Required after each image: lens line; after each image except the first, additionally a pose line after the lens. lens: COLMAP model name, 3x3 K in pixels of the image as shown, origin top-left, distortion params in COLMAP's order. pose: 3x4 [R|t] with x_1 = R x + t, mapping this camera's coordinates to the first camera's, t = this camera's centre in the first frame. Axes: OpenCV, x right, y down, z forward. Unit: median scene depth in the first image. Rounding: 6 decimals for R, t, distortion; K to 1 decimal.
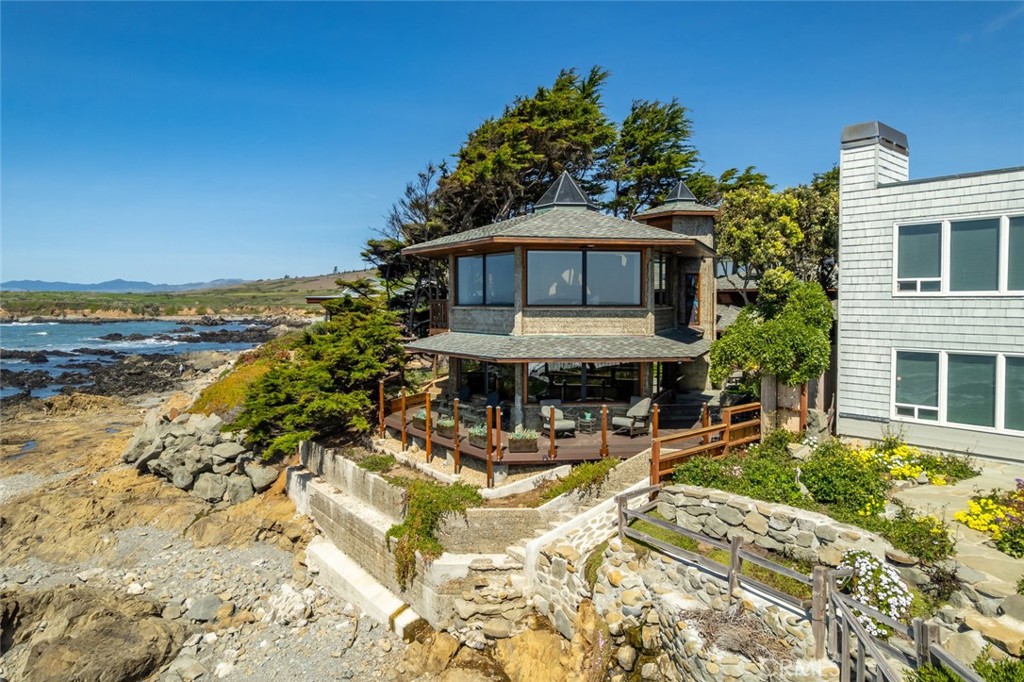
lens RADIAL K [[649.3, 0, 514.2], [0, 649.3, 340.7], [0, 0, 1]] dist [-0.079226, 0.071411]
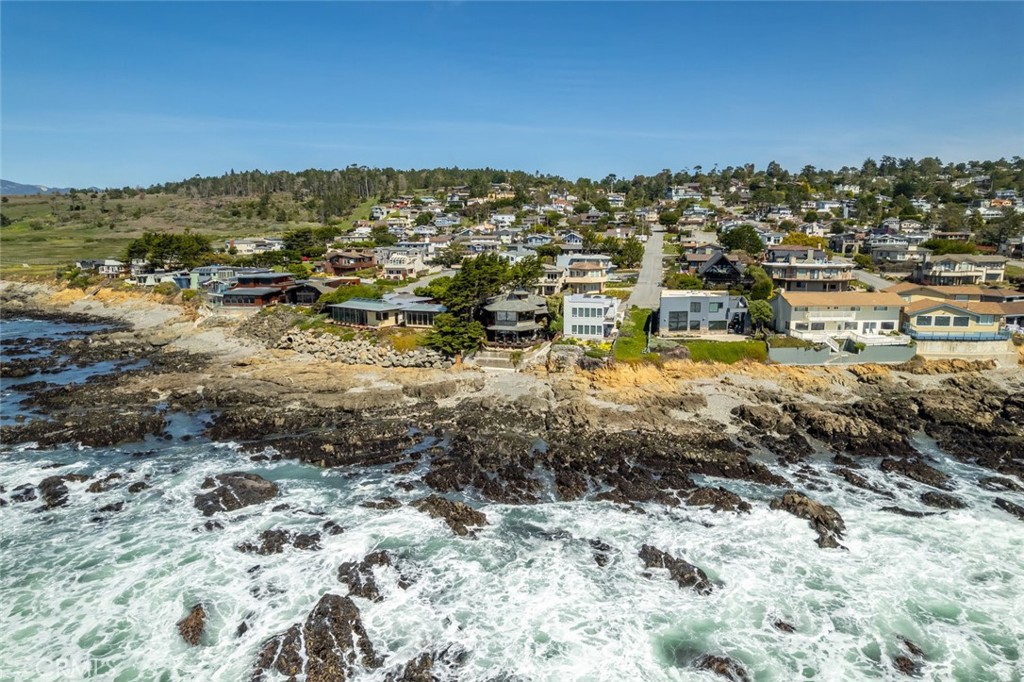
lens RADIAL K [[649.3, 0, 514.2], [0, 649.3, 340.7], [0, 0, 1]] dist [-0.079226, 0.071411]
pose [[0.805851, -0.101416, 0.583369, -4.075410], [0.036007, 0.991793, 0.122679, -0.706397], [-0.591023, -0.077856, 0.802889, -4.363337]]
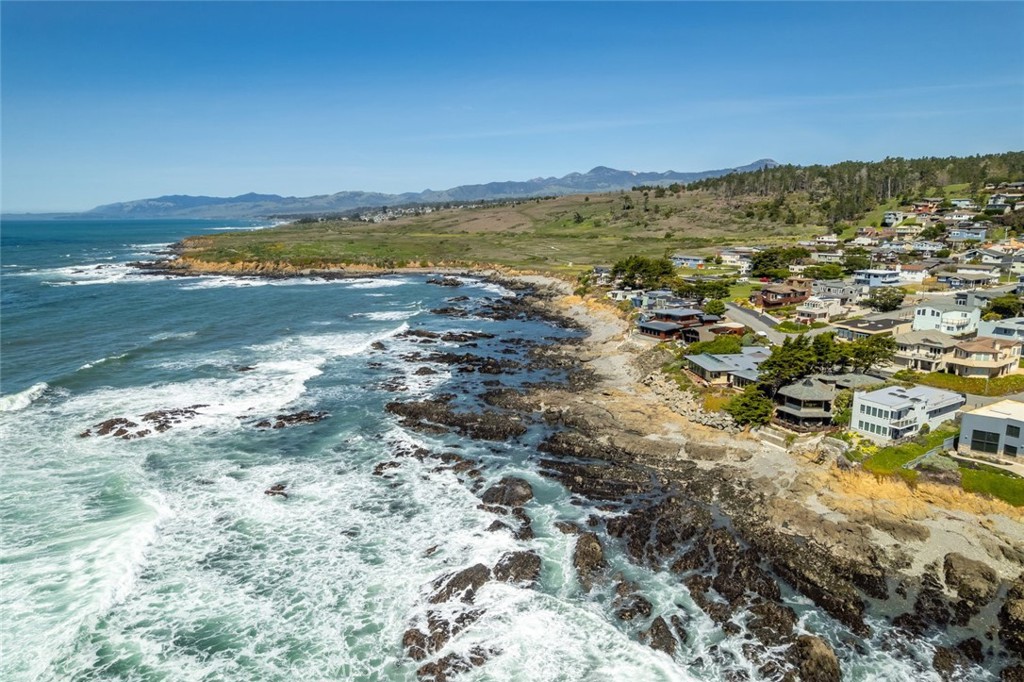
lens RADIAL K [[649.3, 0, 514.2], [0, 649.3, 340.7], [0, 0, 1]] dist [-0.079226, 0.071411]
pose [[0.985691, 0.027720, -0.166266, -2.103040], [-0.004285, 0.990187, 0.139684, -1.874667], [0.168506, -0.136973, 0.976137, -6.646733]]
